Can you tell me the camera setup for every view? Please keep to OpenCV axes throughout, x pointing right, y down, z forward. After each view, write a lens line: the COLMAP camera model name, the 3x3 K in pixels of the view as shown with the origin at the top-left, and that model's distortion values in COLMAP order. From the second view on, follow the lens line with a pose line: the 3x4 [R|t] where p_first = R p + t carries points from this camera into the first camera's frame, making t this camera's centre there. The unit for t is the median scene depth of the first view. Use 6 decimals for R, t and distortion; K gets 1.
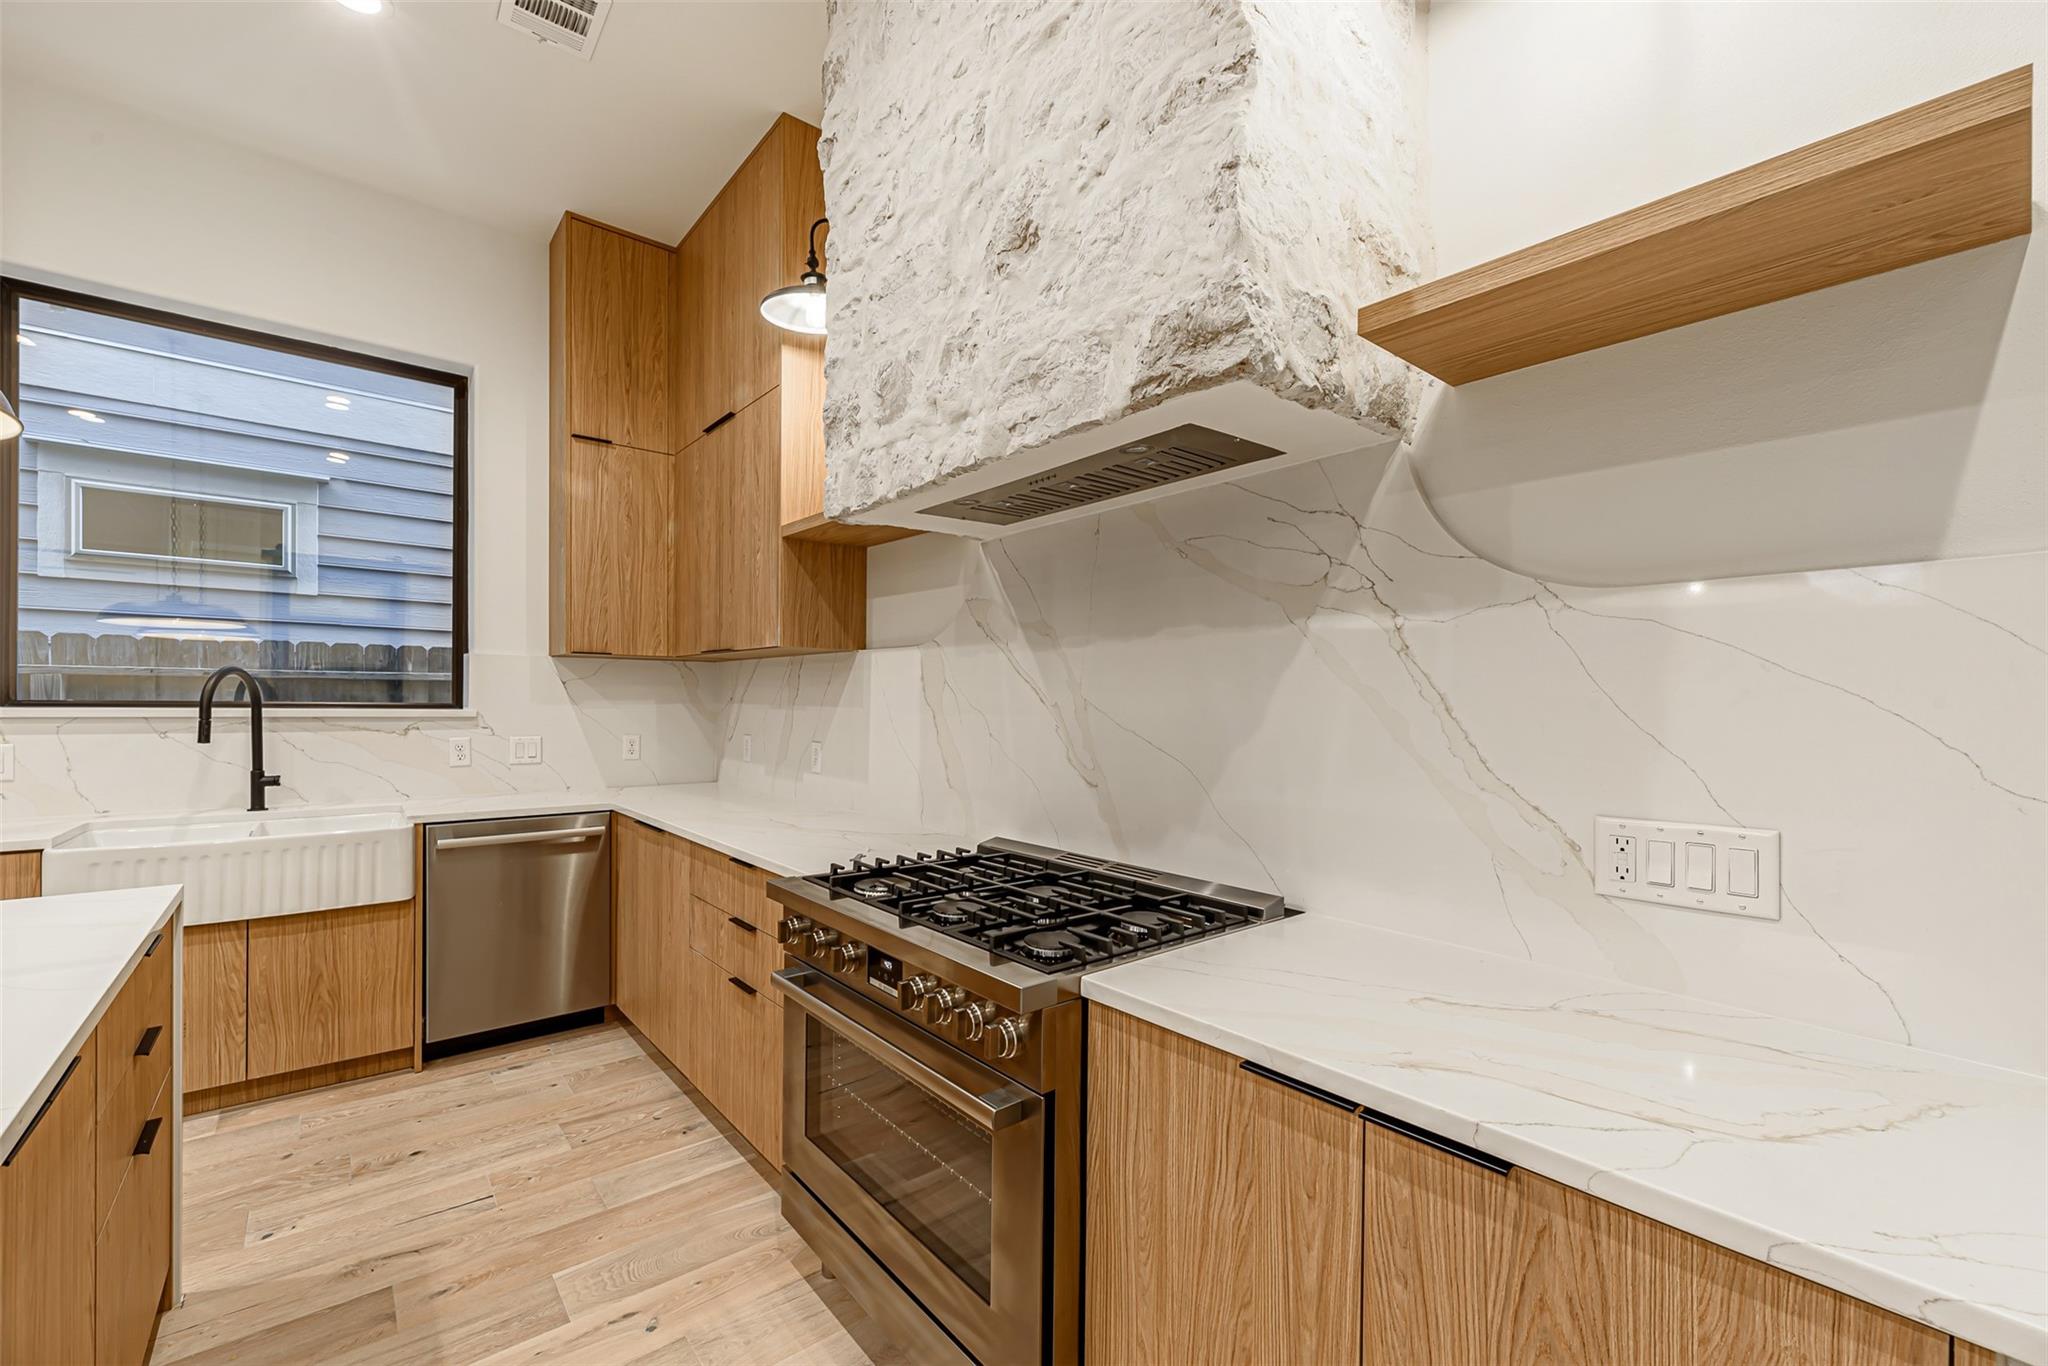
lens RADIAL K [[849.9, 0, 1027.8], [0, 849.9, 708.6], [0, 0, 1]] dist [0.000866, -0.000041]
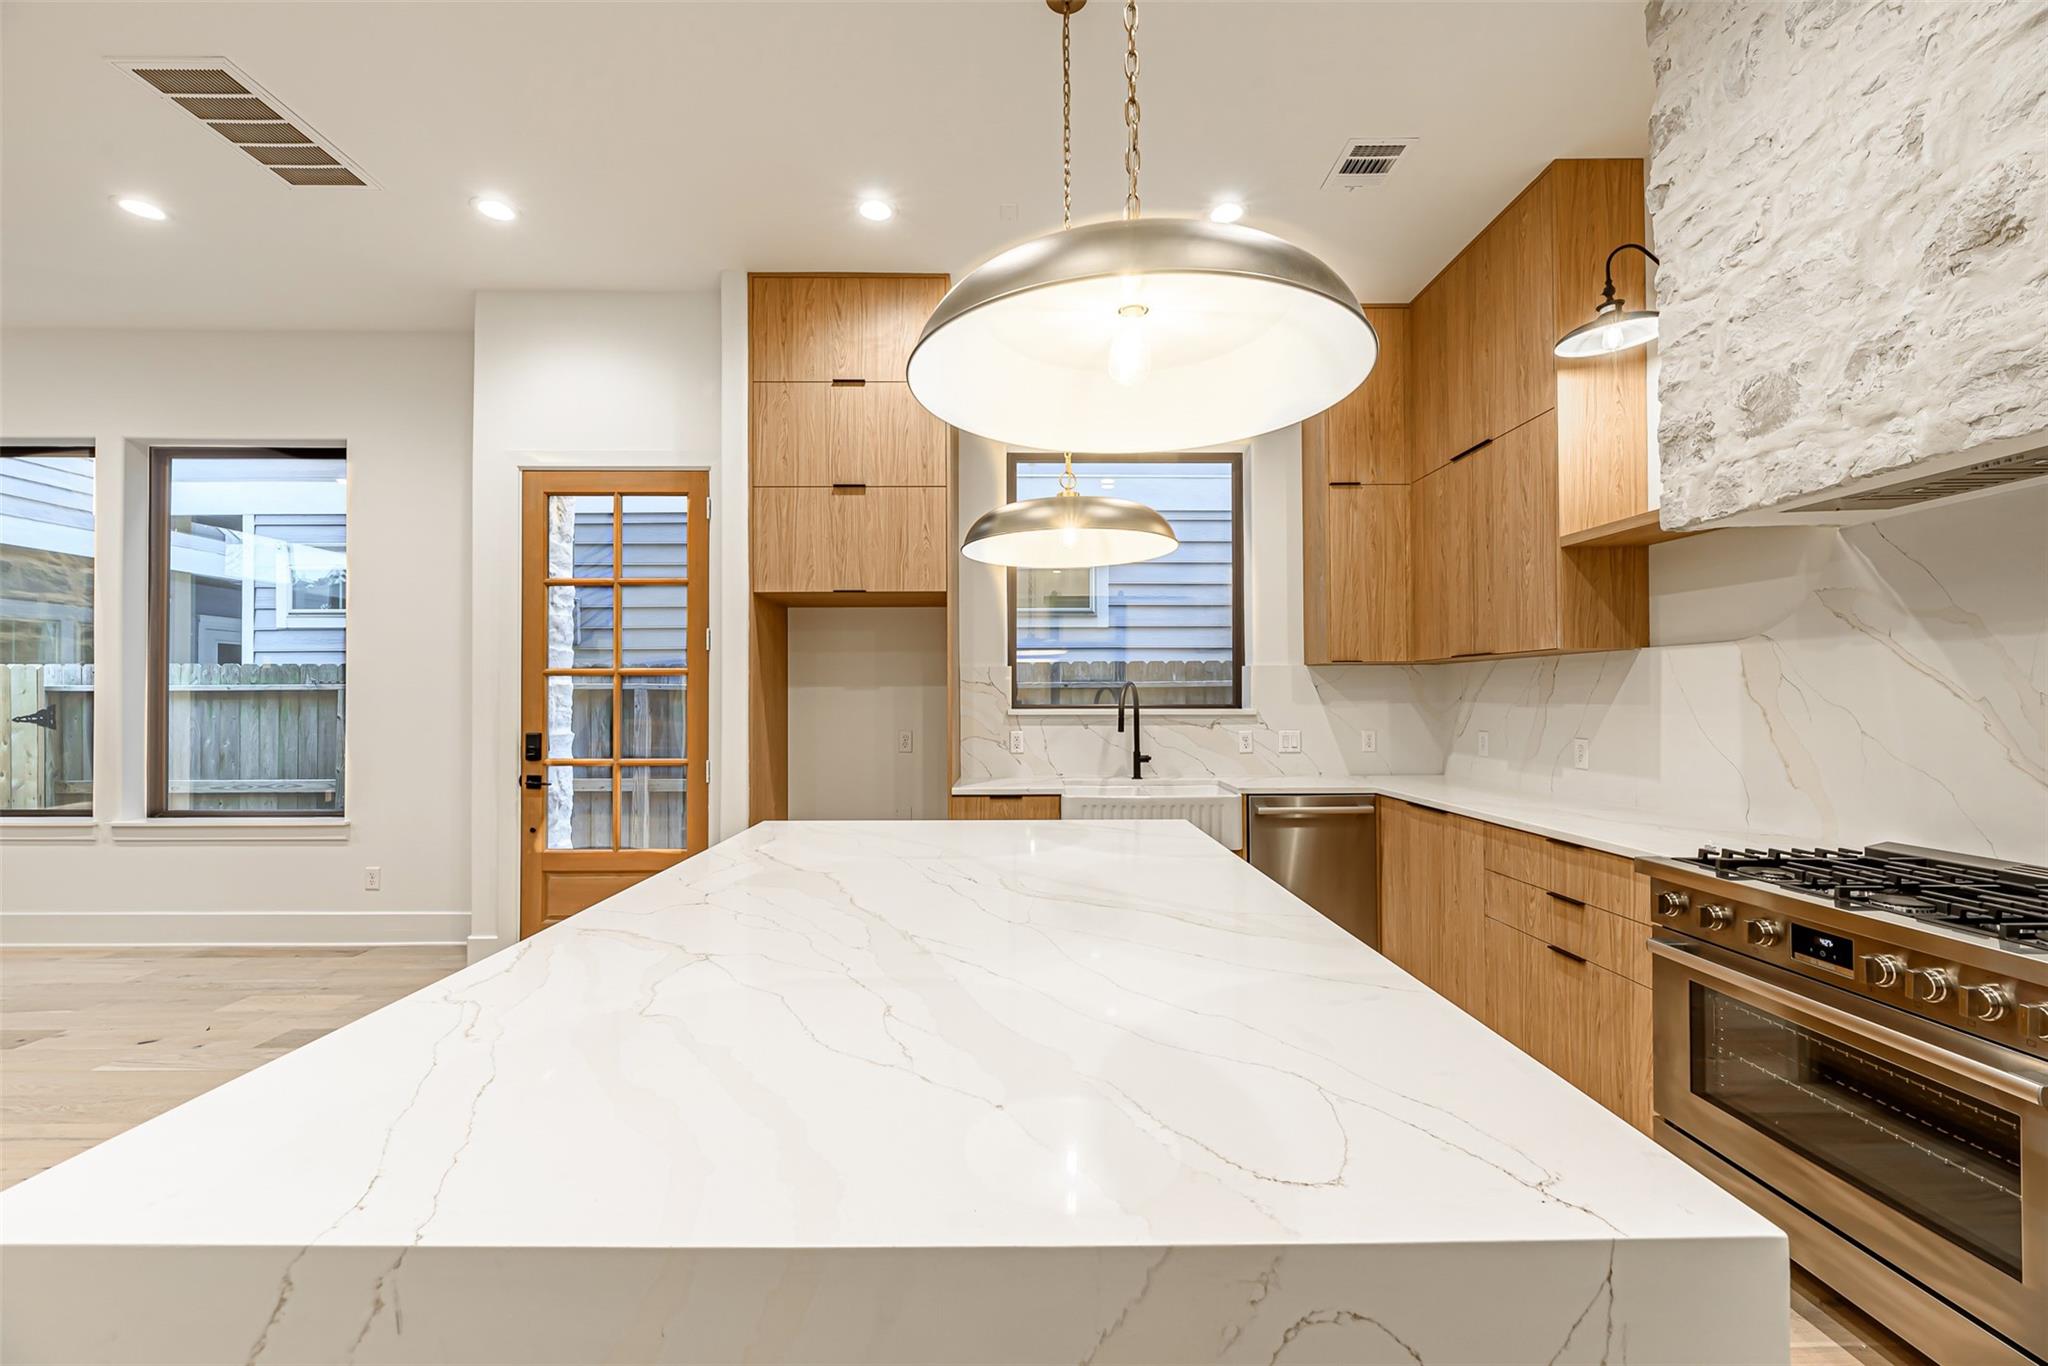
lens RADIAL K [[844.0, 0, 1012.4], [0, 844.0, 689.7], [0, 0, 1]] dist [-0.000121, -0.000518]
pose [[0.772866, -0.020023, -0.634254, -0.201319], [0.006471, 0.999699, -0.023676, -0.000581], [0.634537, 0.014194, 0.772763, -0.352743]]
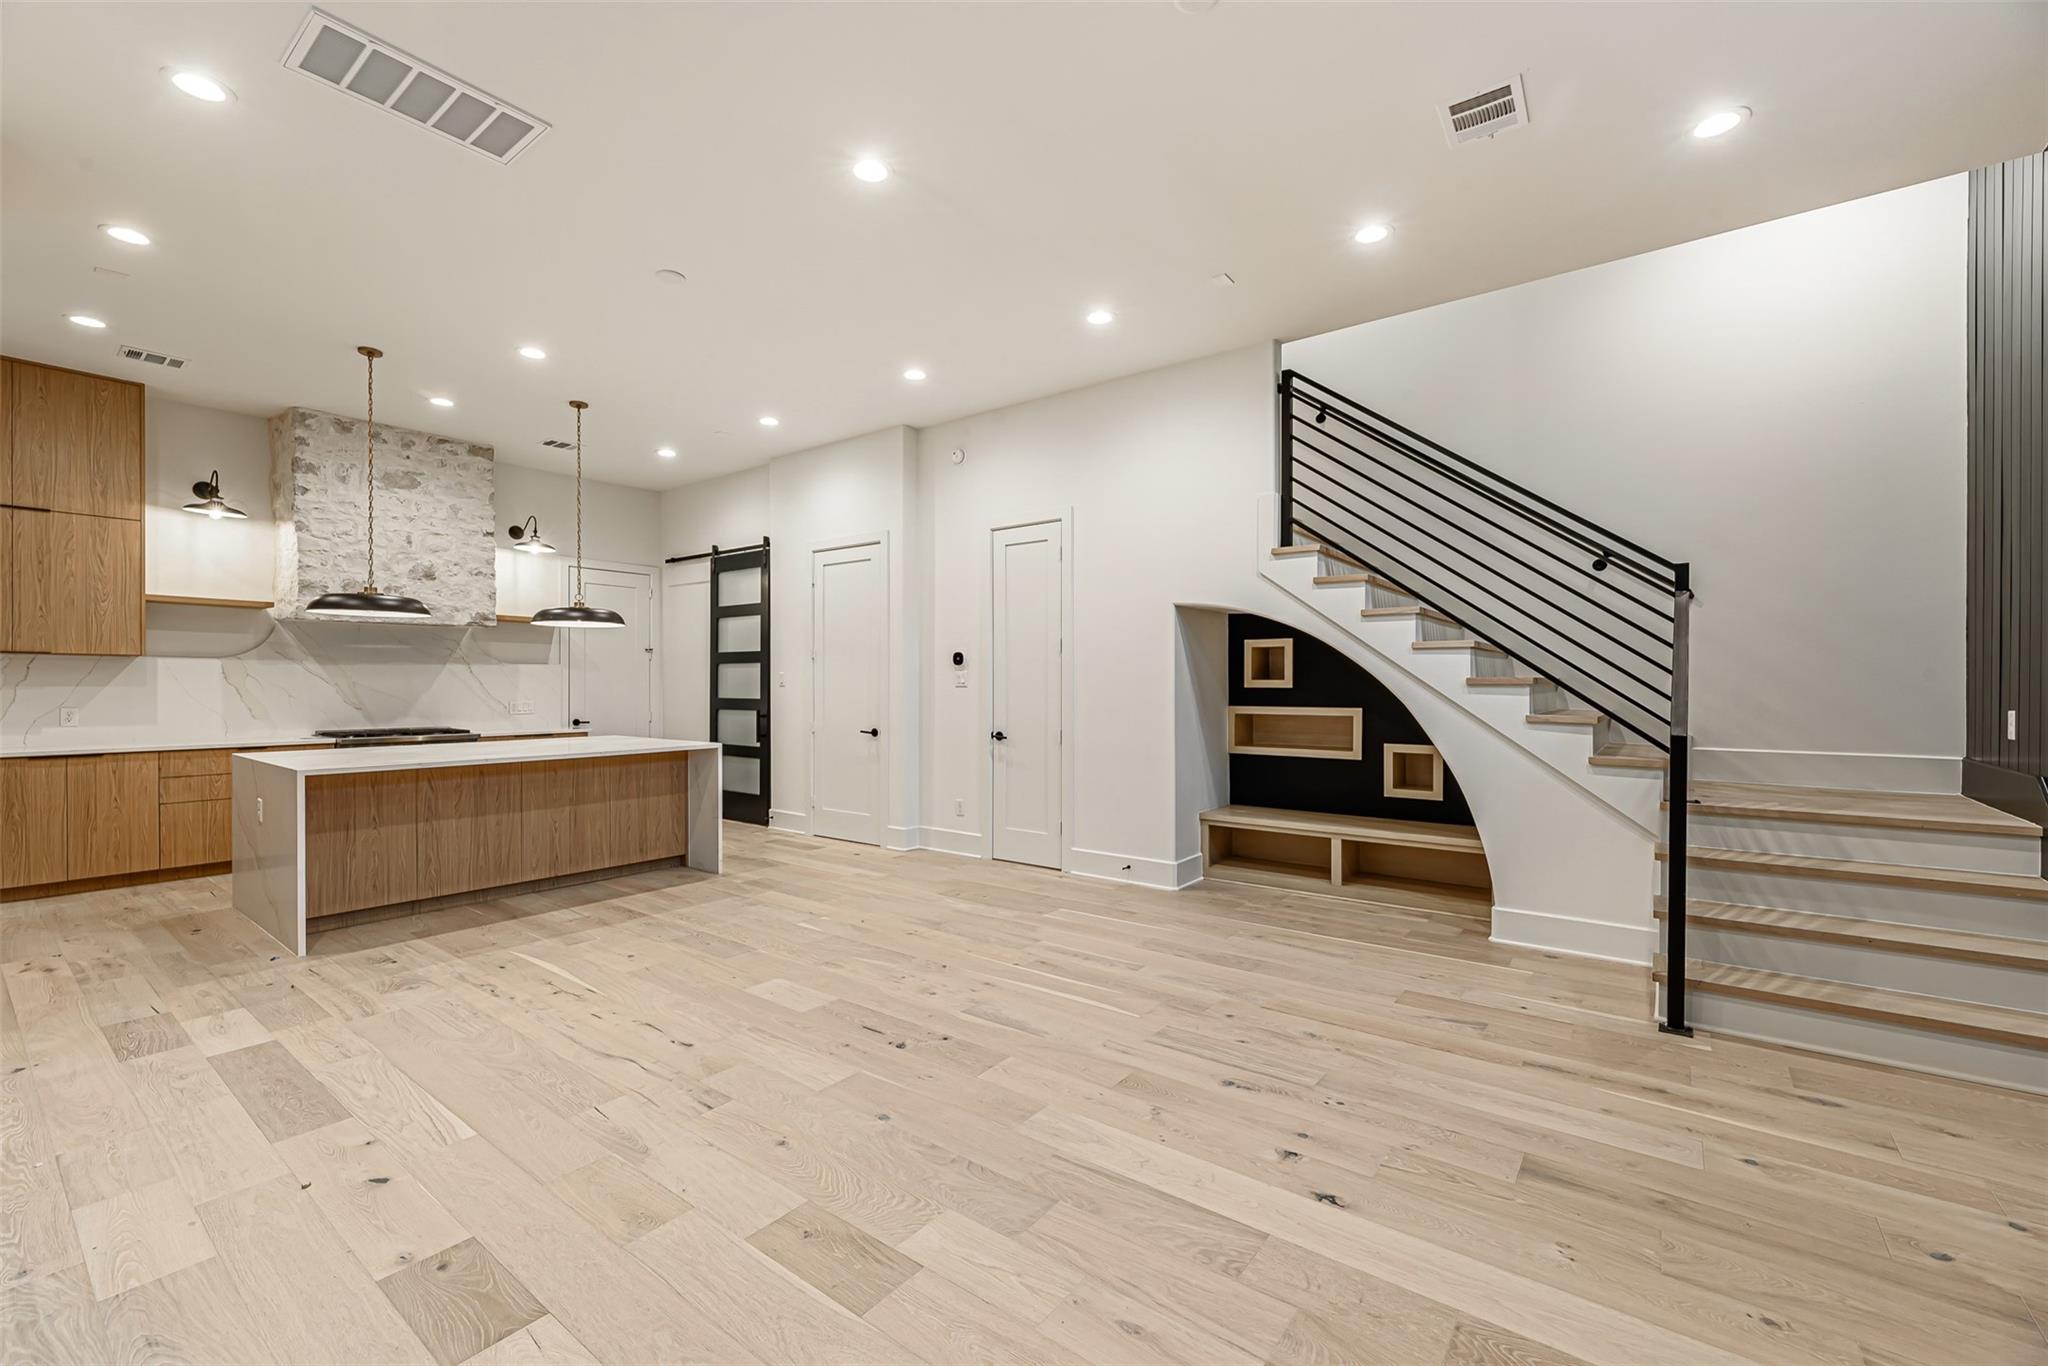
lens RADIAL K [[844.0, 0, 1012.4], [0, 844.0, 689.7], [0, 0, 1]] dist [-0.000121, -0.000518]
pose [[-0.220539, -0.015474, 0.975255, -3.494026], [0.006624, 0.999827, 0.017362, -0.021156], [-0.975356, 0.010289, -0.220399, -0.683671]]
